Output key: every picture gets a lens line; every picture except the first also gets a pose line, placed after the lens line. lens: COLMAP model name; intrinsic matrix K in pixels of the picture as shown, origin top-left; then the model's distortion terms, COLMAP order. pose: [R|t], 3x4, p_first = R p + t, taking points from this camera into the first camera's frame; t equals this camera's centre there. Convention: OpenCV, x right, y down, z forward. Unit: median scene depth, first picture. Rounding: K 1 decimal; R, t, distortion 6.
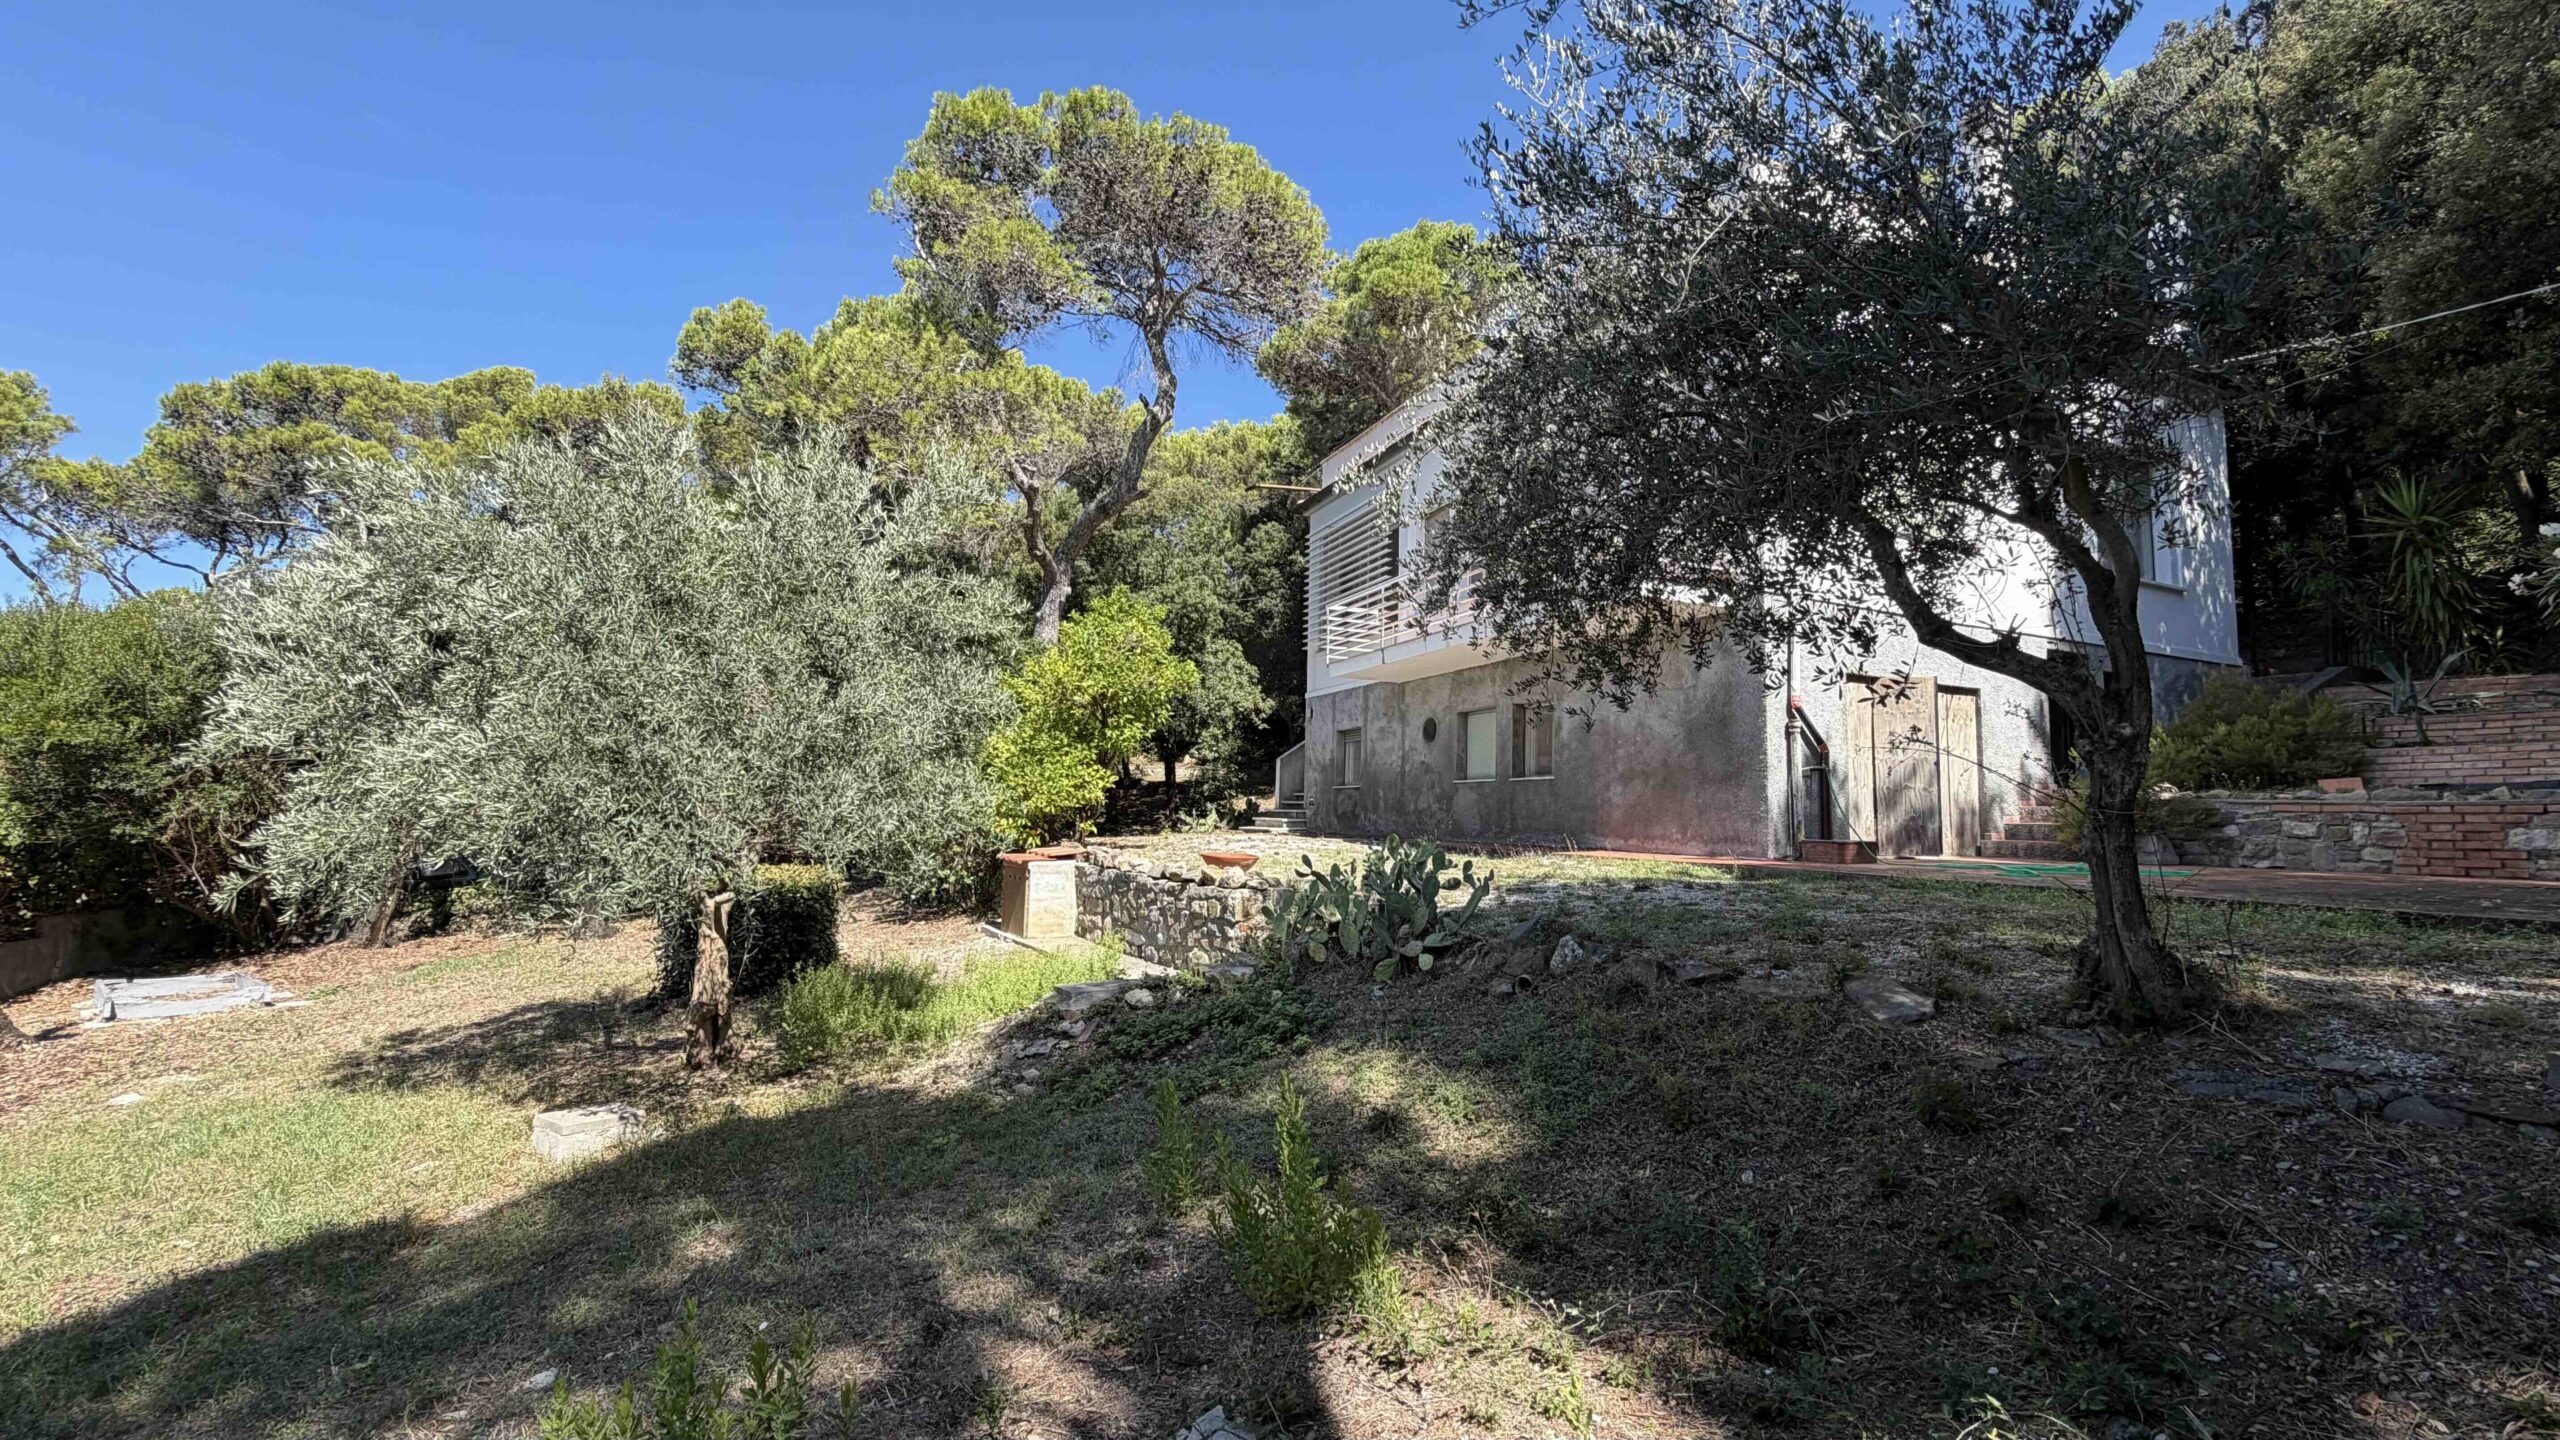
lens RADIAL K [[1018.0, 0, 1266.9], [0, 1018.0, 716.9], [0, 0, 1]] dist [-0.000303, 0.000108]
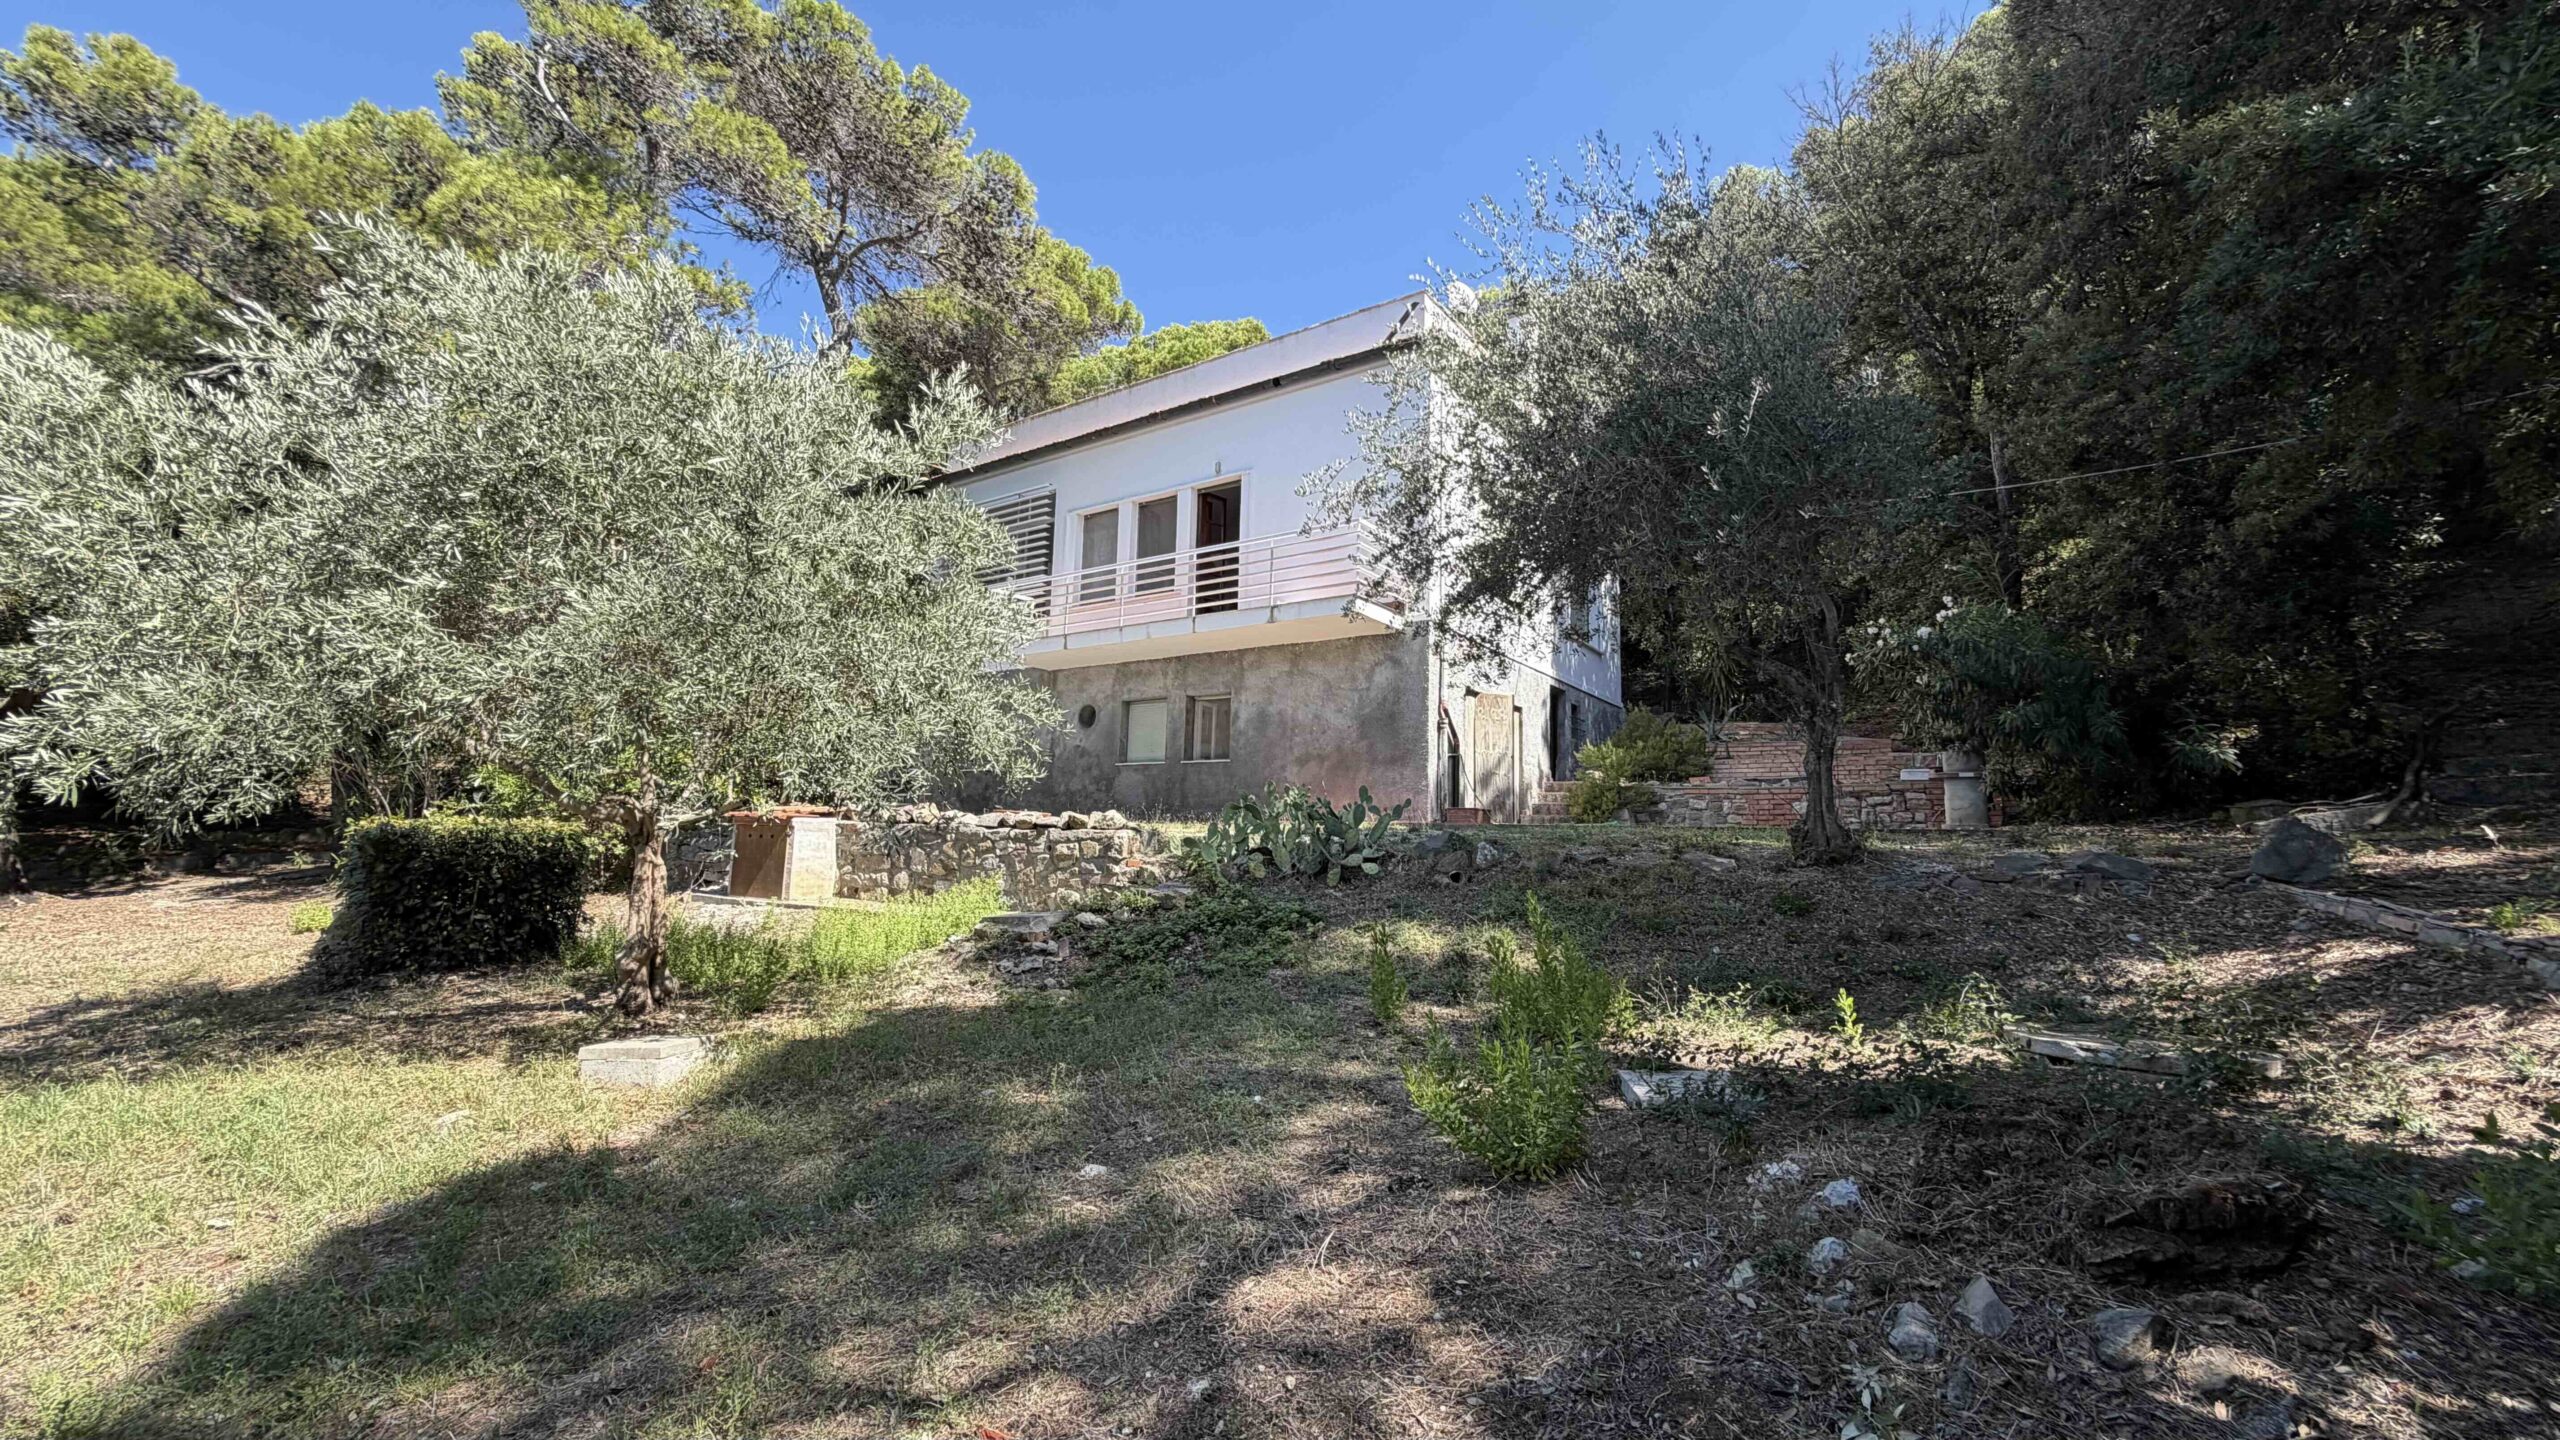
lens RADIAL K [[1018.0, 0, 1275.6], [0, 1018.0, 714.5], [0, 0, 1]] dist [-0.000303, 0.000108]
pose [[0.847517, 0.068661, 0.526309, -0.357890], [-0.059079, 0.997639, -0.035016, 0.056097], [-0.527470, -0.001417, 0.849572, -0.015034]]
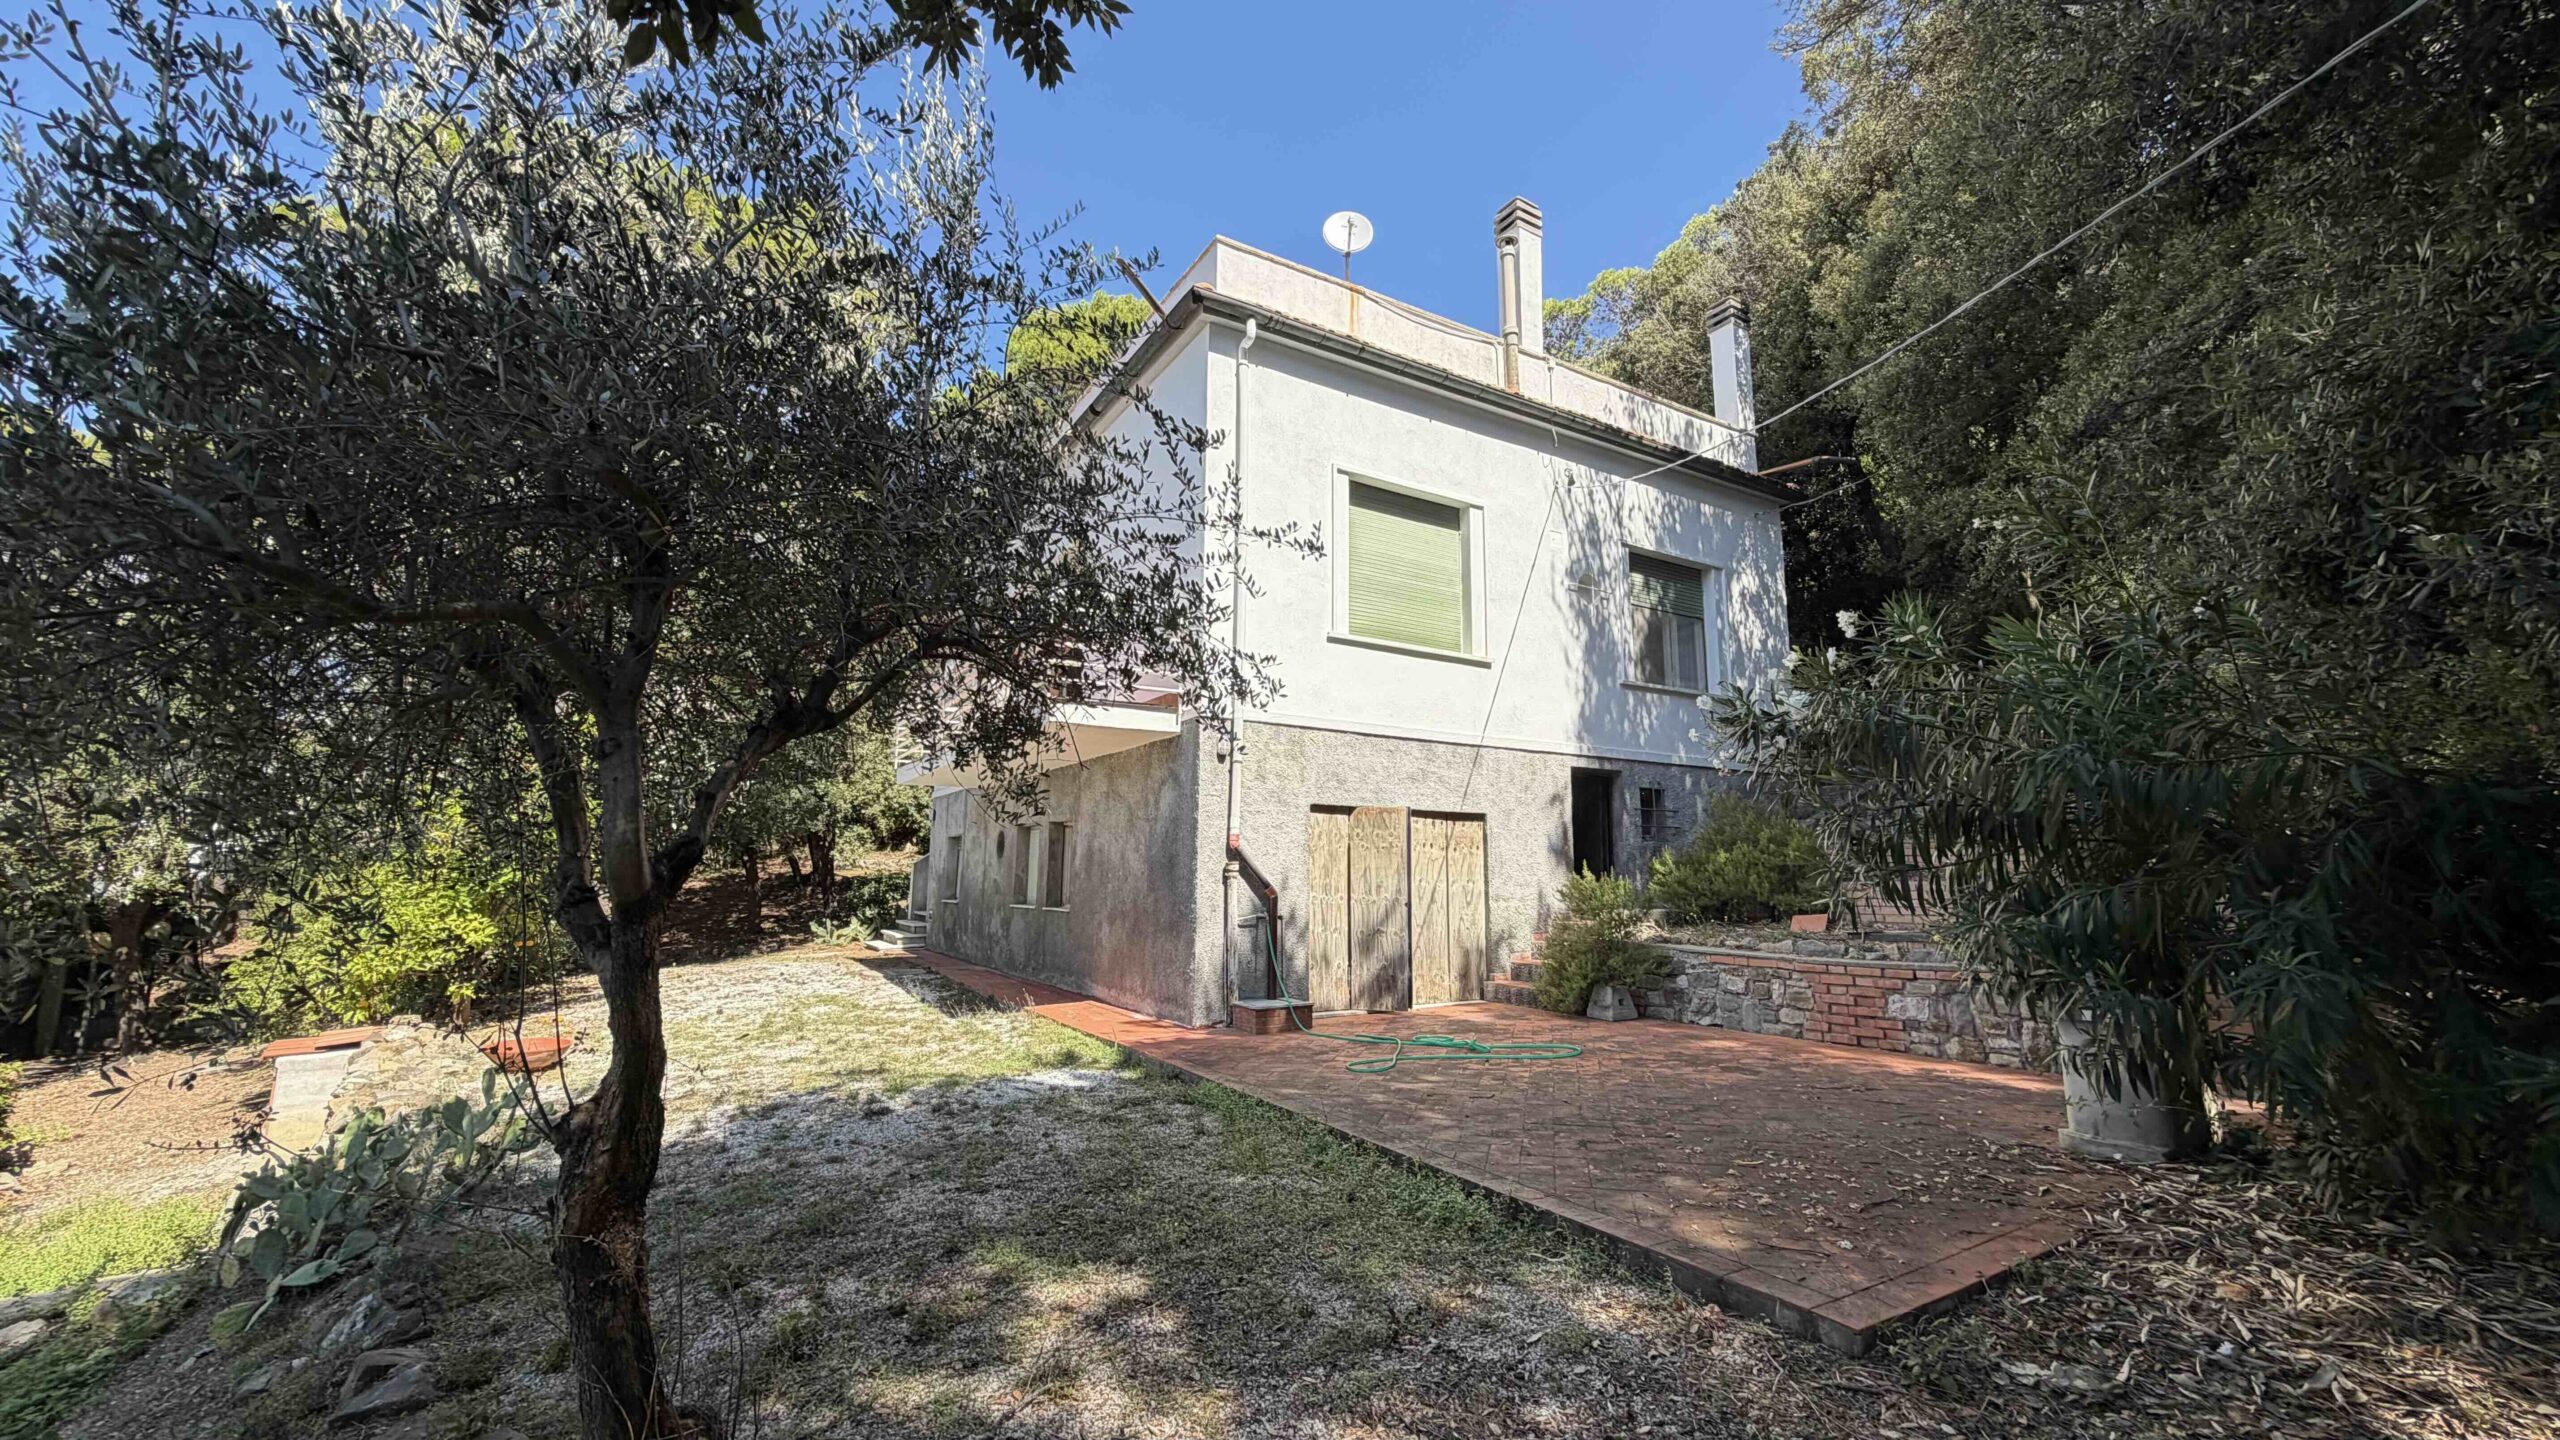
lens RADIAL K [[1018.0, 0, 1290.4], [0, 1018.0, 724.3], [0, 0, 1]] dist [-0.000303, 0.000108]
pose [[0.989305, 0.001552, 0.145856, 0.425661], [0.005792, 0.998737, -0.049913, -0.069013], [-0.145749, 0.050224, 0.988046, 0.125147]]
